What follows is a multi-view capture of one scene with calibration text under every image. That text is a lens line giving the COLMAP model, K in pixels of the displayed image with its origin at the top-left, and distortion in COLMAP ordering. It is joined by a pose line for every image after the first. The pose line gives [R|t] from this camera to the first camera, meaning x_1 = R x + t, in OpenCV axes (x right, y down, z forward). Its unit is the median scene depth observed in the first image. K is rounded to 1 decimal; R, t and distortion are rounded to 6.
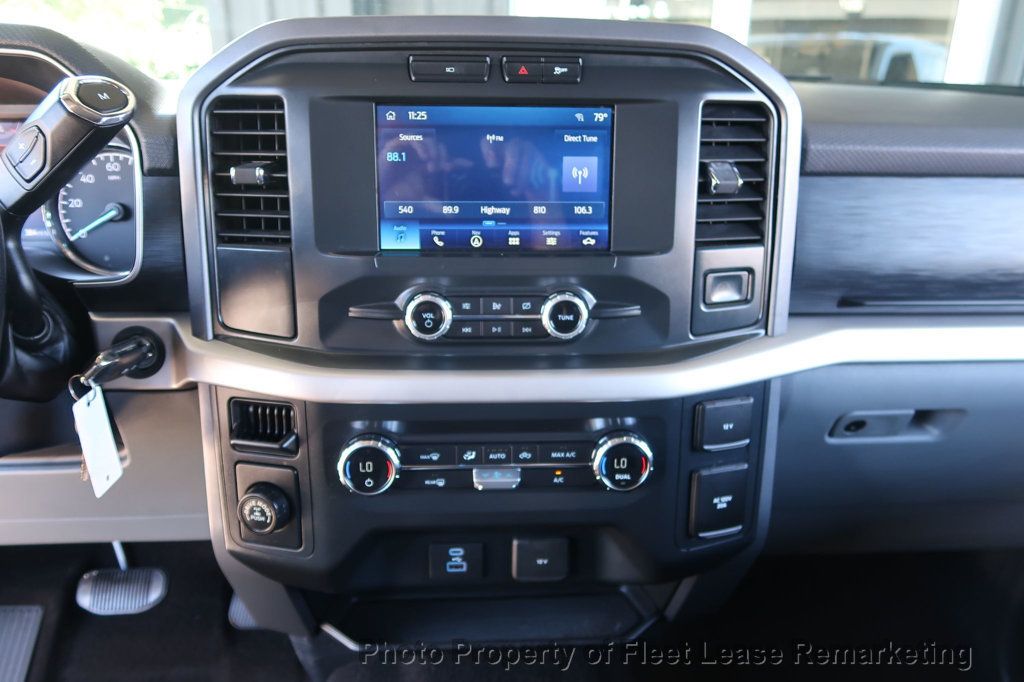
lens RADIAL K [[705.4, 0, 512.0], [0, 705.4, 341.0], [0, 0, 1]] dist [-0.020244, 0.000224]
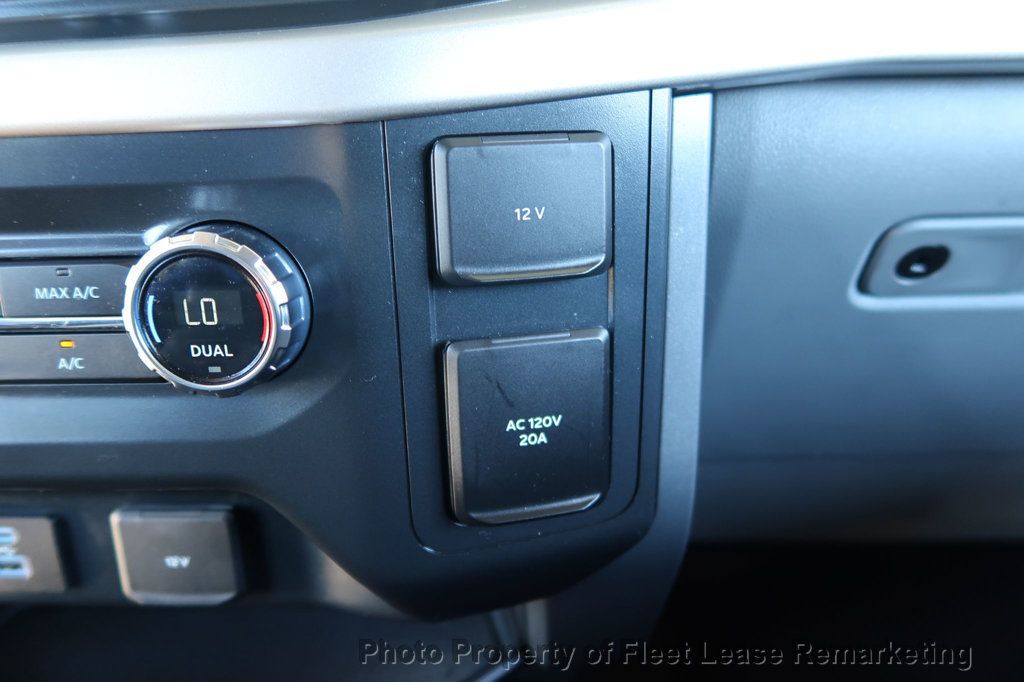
lens RADIAL K [[705.4, 0, 512.0], [0, 705.4, 341.0], [0, 0, 1]] dist [-0.020244, 0.000224]
pose [[0.994980, -0.004813, -0.099961, 0.341648], [0.010730, 0.998216, 0.058740, 0.168275], [0.099500, -0.059518, 0.993256, 0.663249]]
